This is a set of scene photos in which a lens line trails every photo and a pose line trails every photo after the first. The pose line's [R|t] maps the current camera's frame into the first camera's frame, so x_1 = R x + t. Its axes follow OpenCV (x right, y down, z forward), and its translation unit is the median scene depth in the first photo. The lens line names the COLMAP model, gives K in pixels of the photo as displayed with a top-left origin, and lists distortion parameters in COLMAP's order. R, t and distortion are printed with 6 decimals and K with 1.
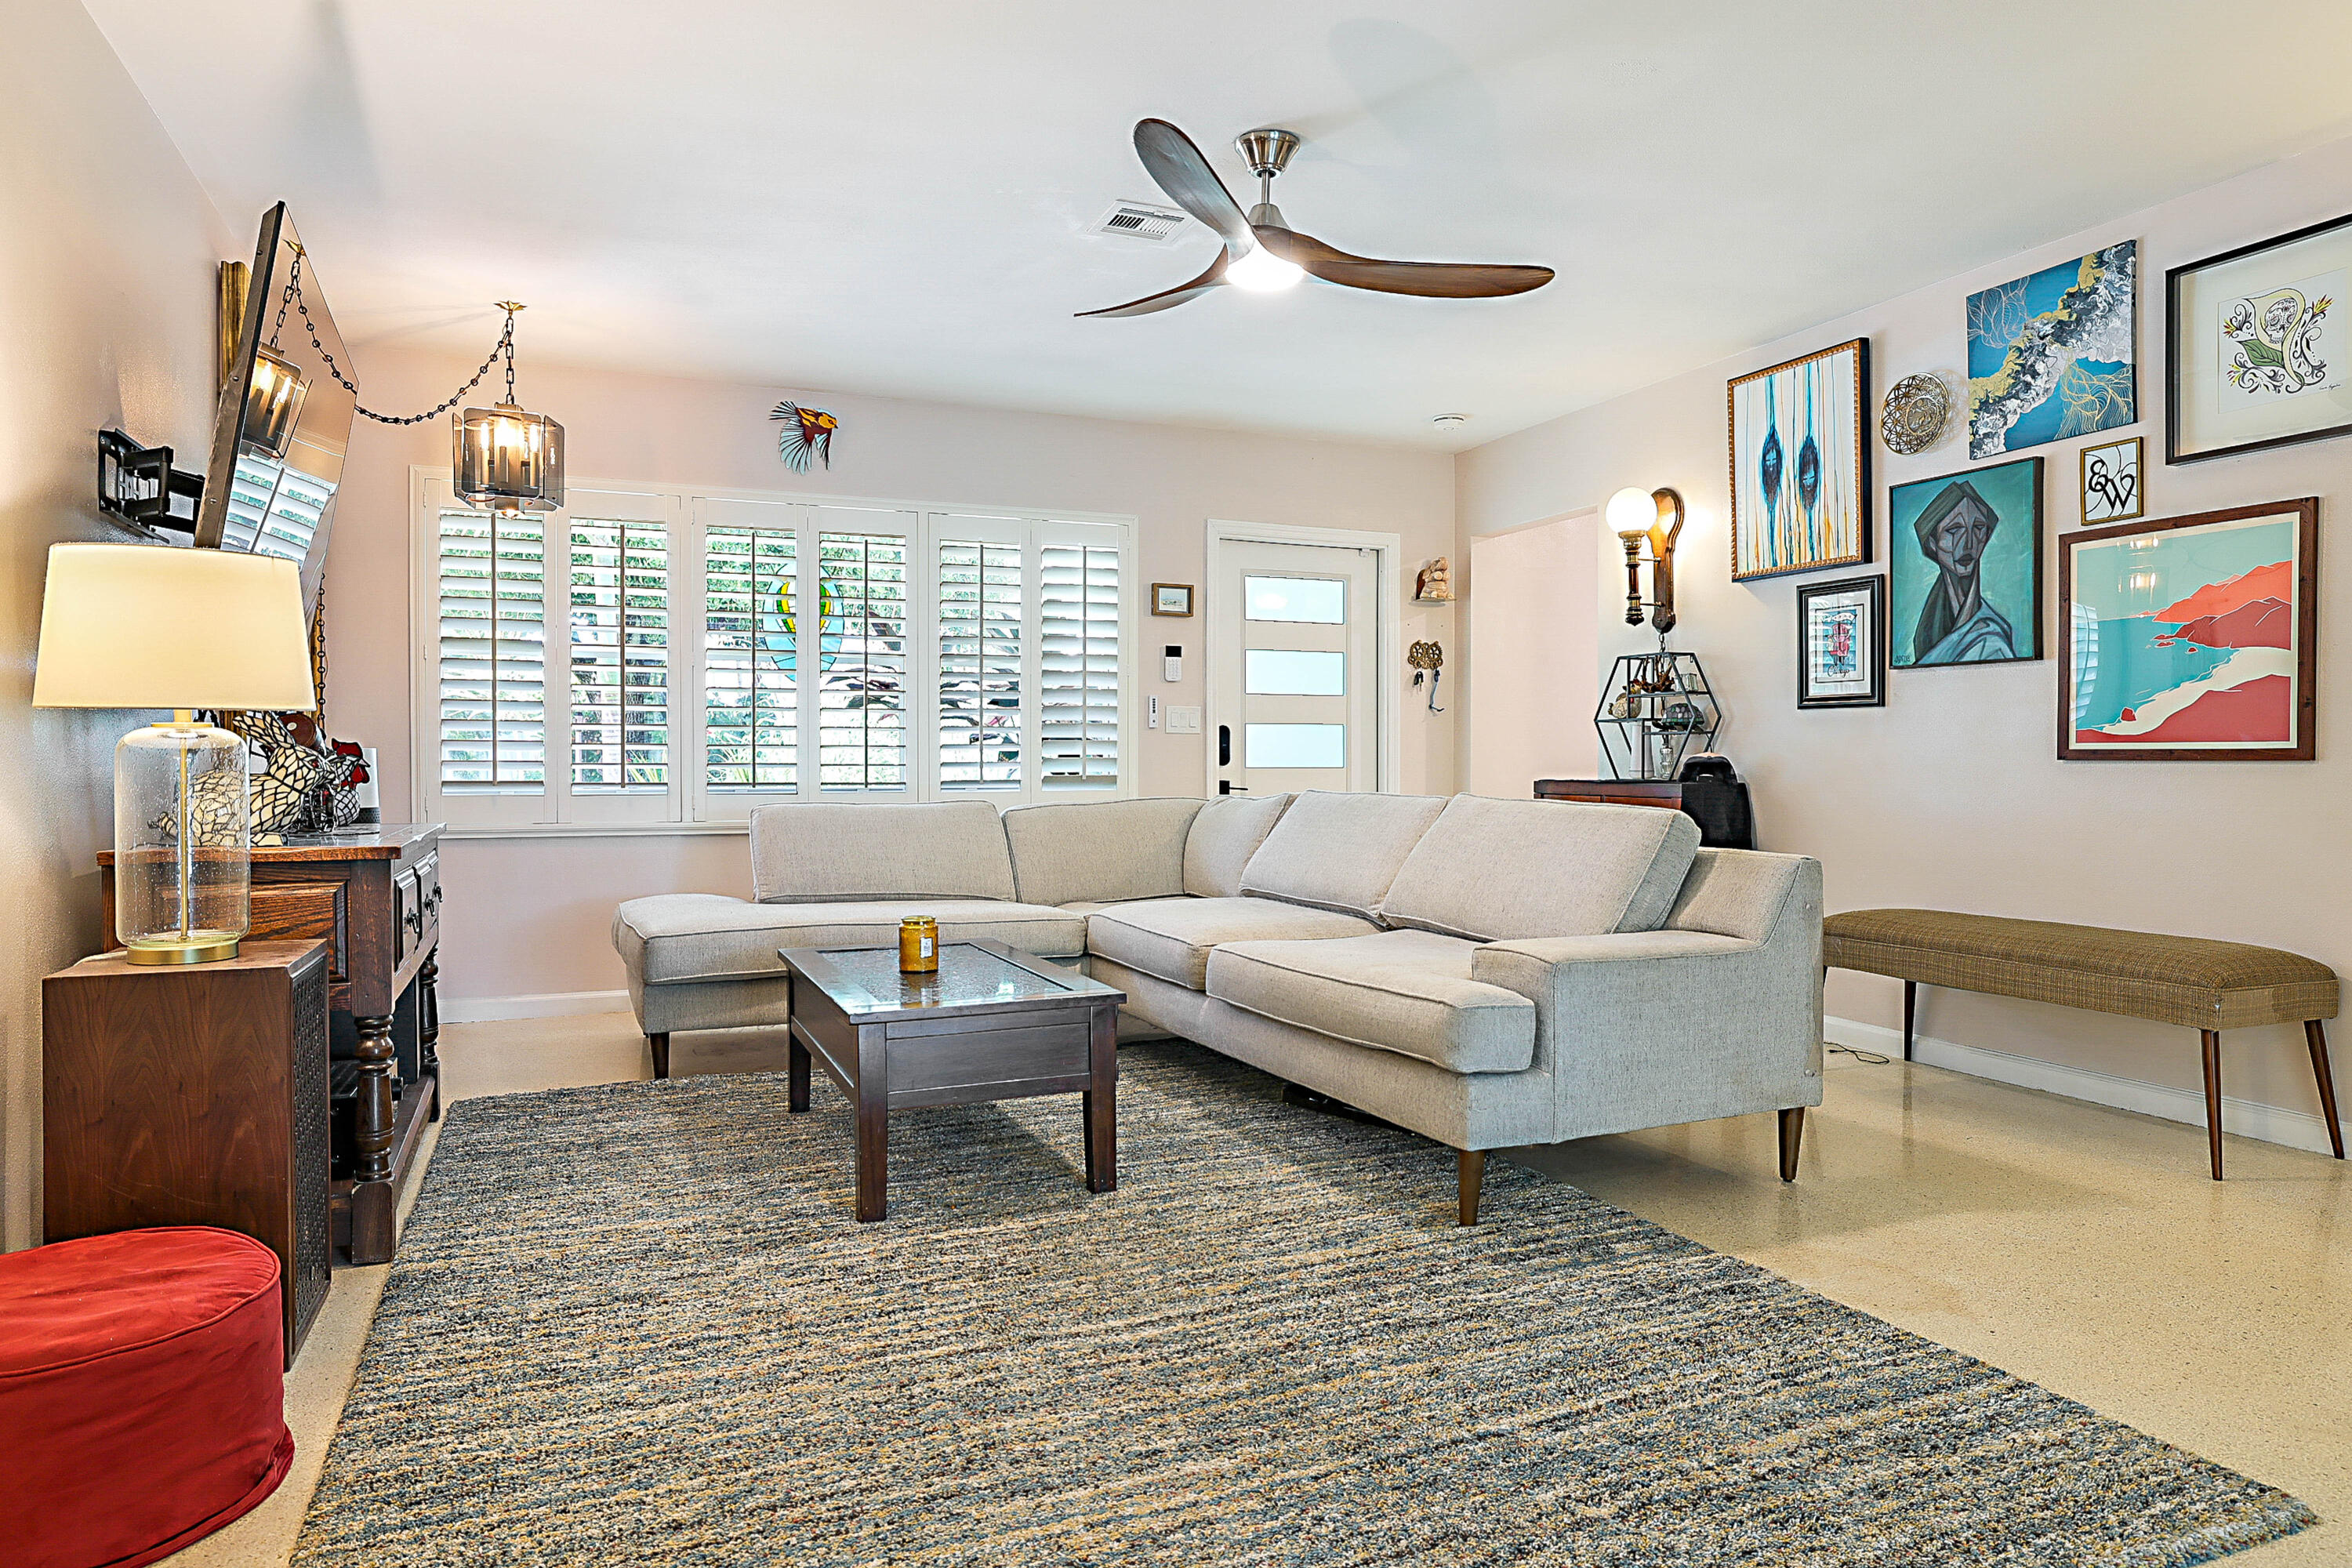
lens RADIAL K [[1413.8, 0, 1176.0], [0, 1413.8, 784.0], [0, 0, 1]] dist [-0.007143, -0.000076]
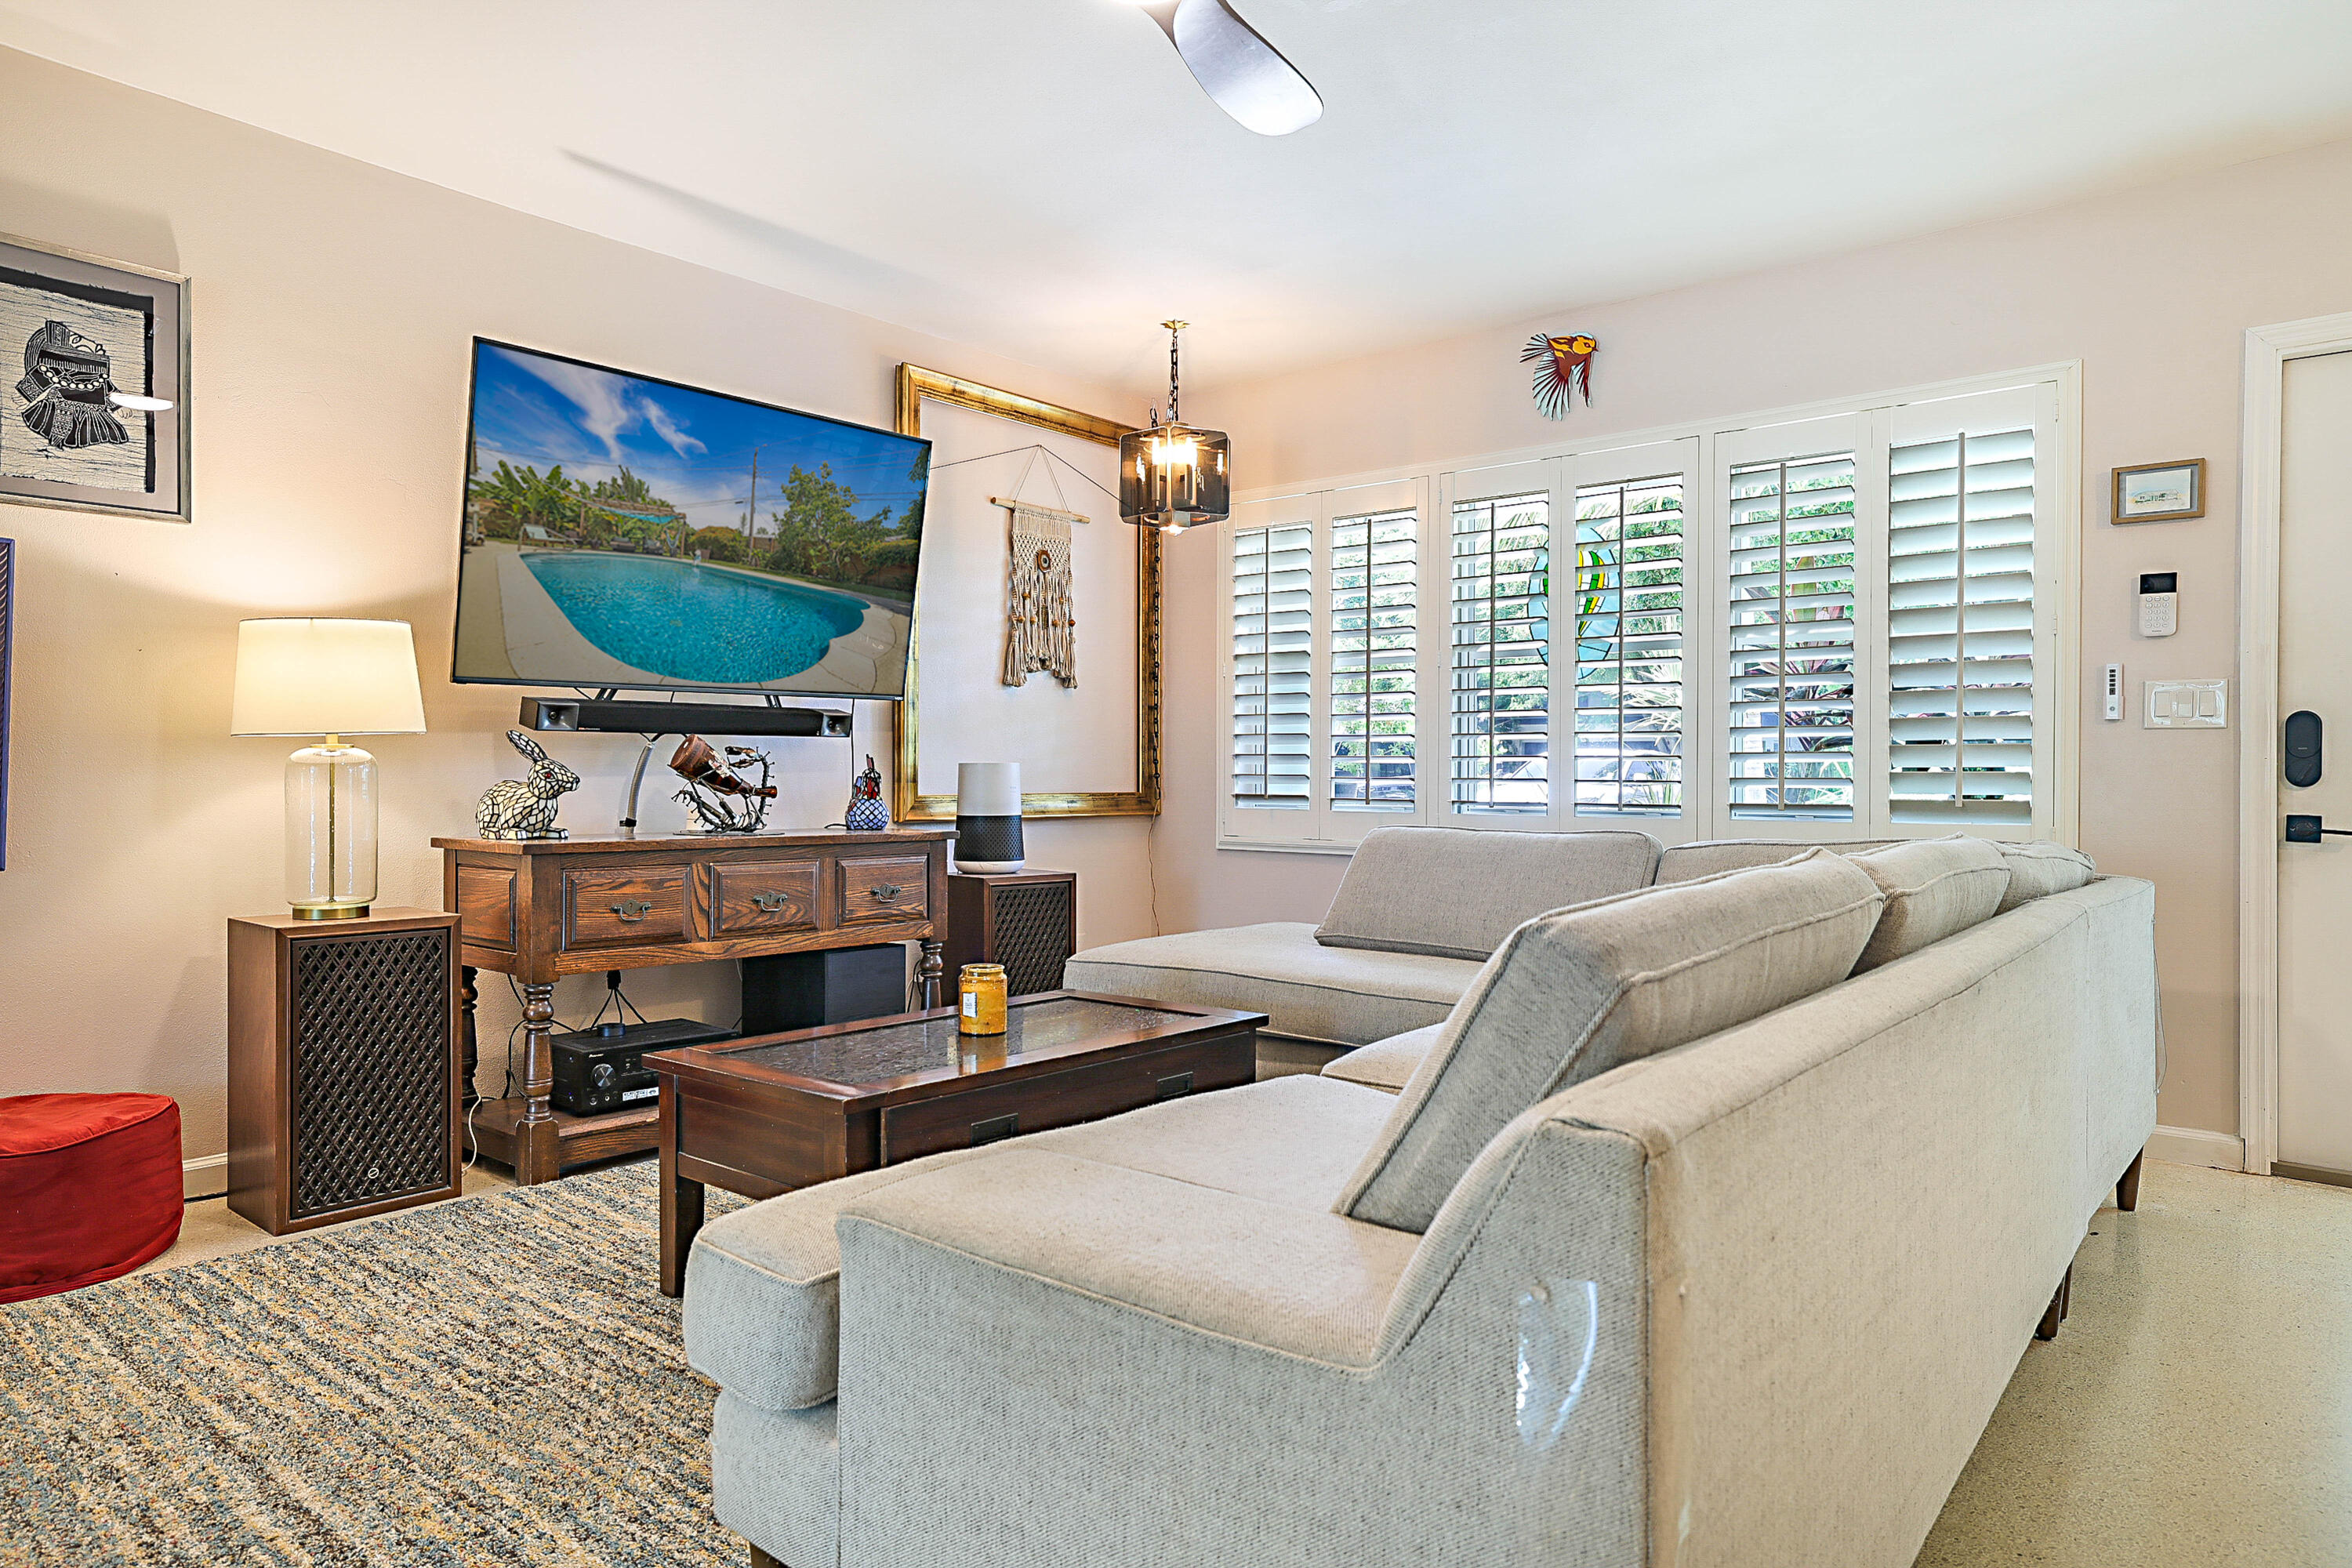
lens RADIAL K [[1438.5, 0, 1176.0], [0, 1438.5, 784.0], [0, 0, 1]] dist [-0.024853, 0.042810]
pose [[0.457332, 0.007911, -0.889261, 0.446334], [-0.017919, 0.999839, -0.000321, -0.009328], [0.889116, 0.016081, 0.457400, 0.534793]]
